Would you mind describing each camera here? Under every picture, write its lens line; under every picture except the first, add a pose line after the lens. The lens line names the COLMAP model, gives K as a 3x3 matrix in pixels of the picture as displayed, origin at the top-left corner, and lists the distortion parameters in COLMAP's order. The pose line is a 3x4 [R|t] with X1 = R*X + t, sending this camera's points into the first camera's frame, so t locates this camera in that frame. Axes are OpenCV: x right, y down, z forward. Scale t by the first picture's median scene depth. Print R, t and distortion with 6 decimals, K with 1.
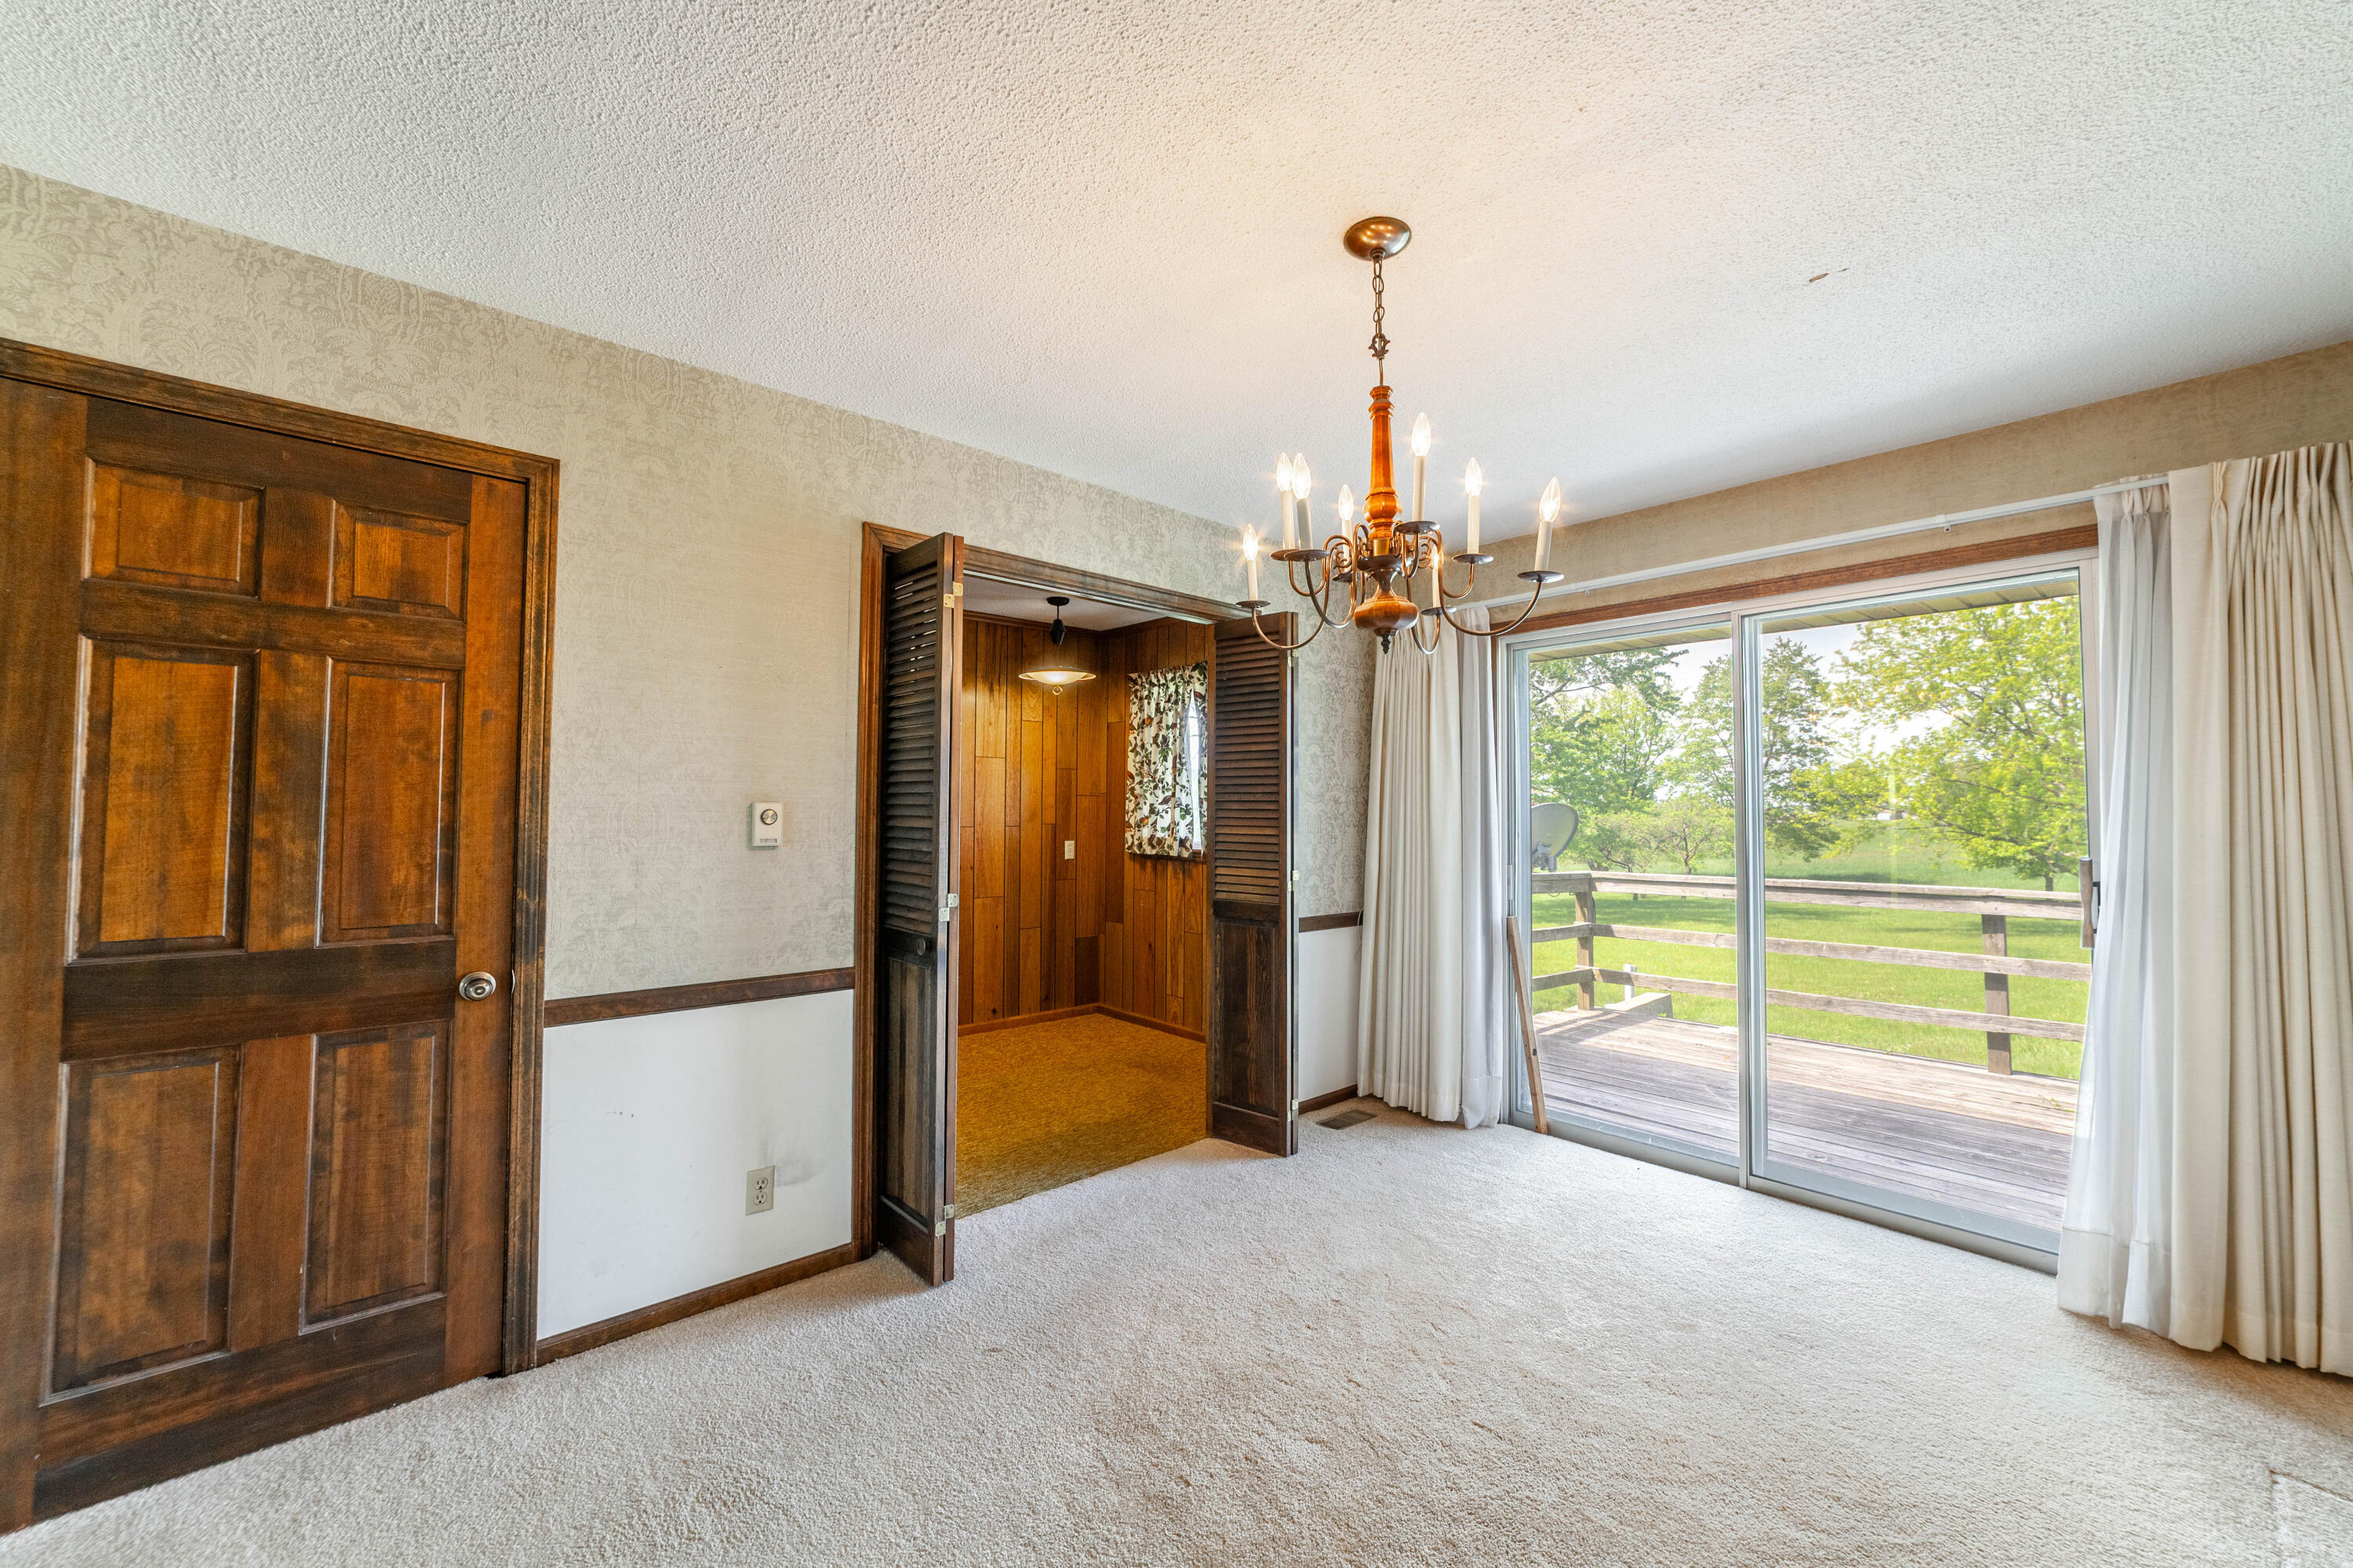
lens RADIAL K [[938.8, 0, 1183.9], [0, 938.8, 782.4], [0, 0, 1]] dist [-0.010001, 0.000232]
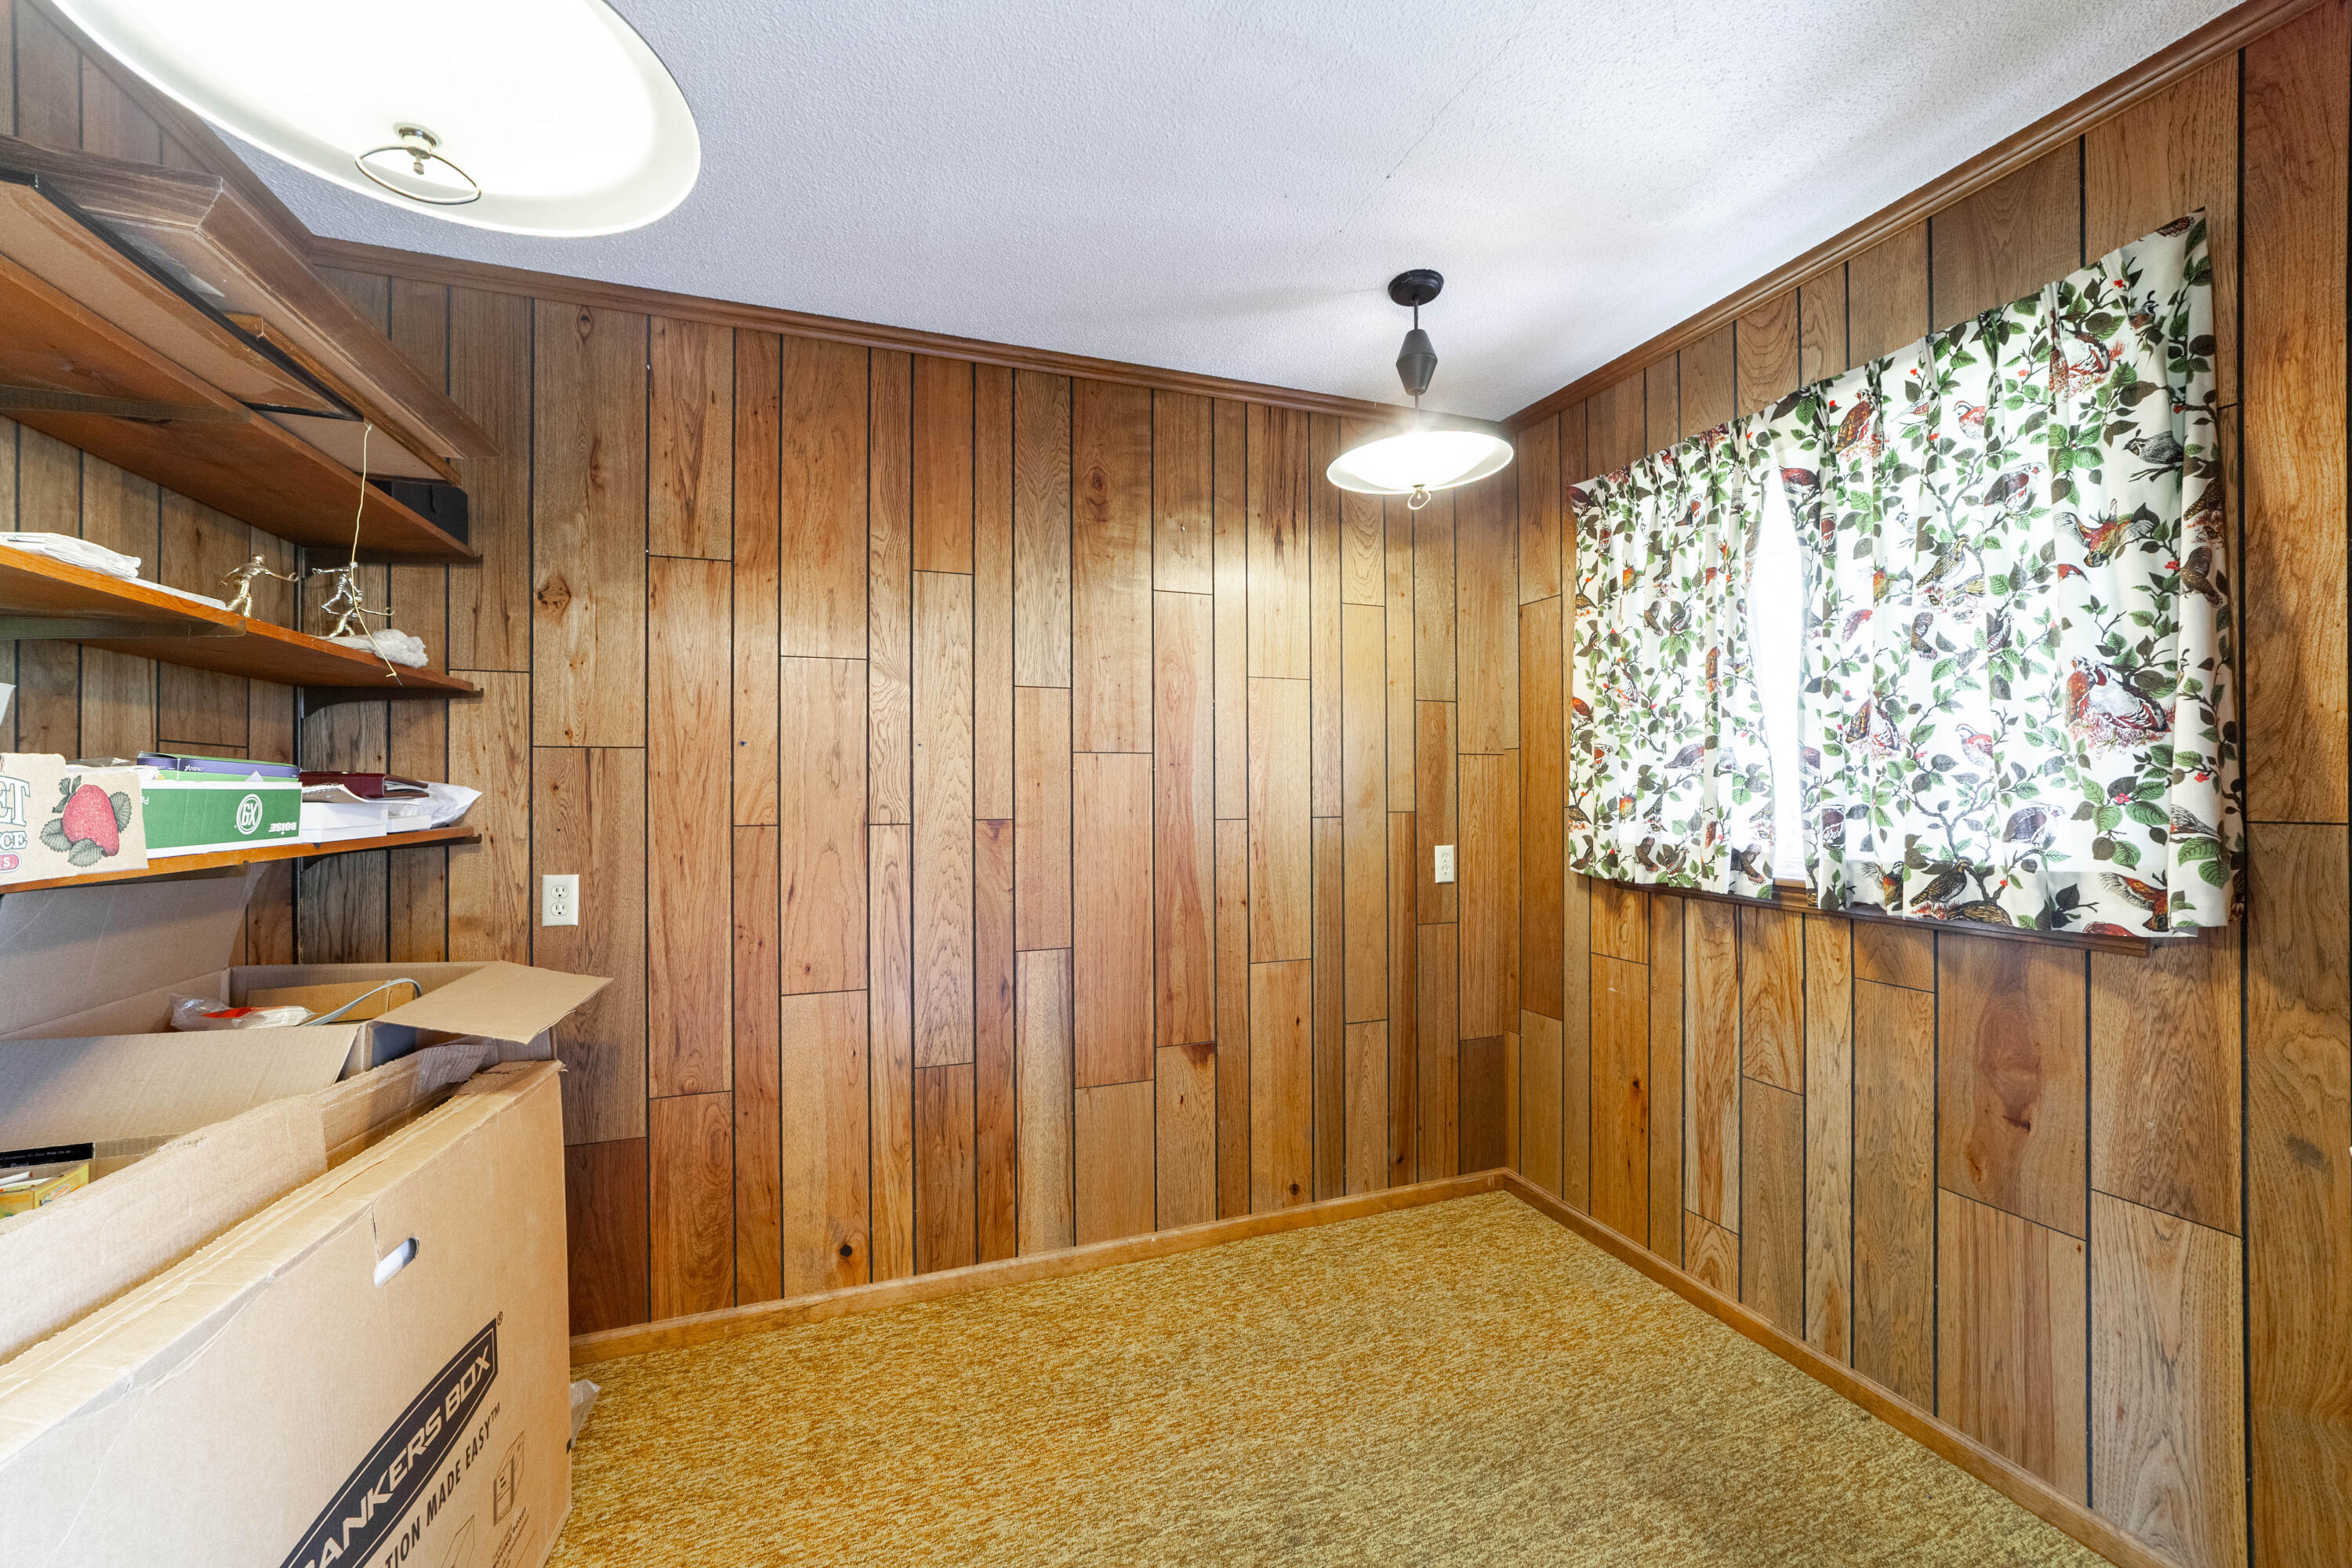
lens RADIAL K [[900.2, 0, 1176.0], [0, 900.2, 784.0], [0, 0, 1]] dist [-0.009810, 0.000165]
pose [[0.927702, -0.011277, -0.373151, -0.078823], [0.020468, 0.999577, 0.020678, 0.017756], [0.372760, -0.026821, 0.927540, 0.529695]]
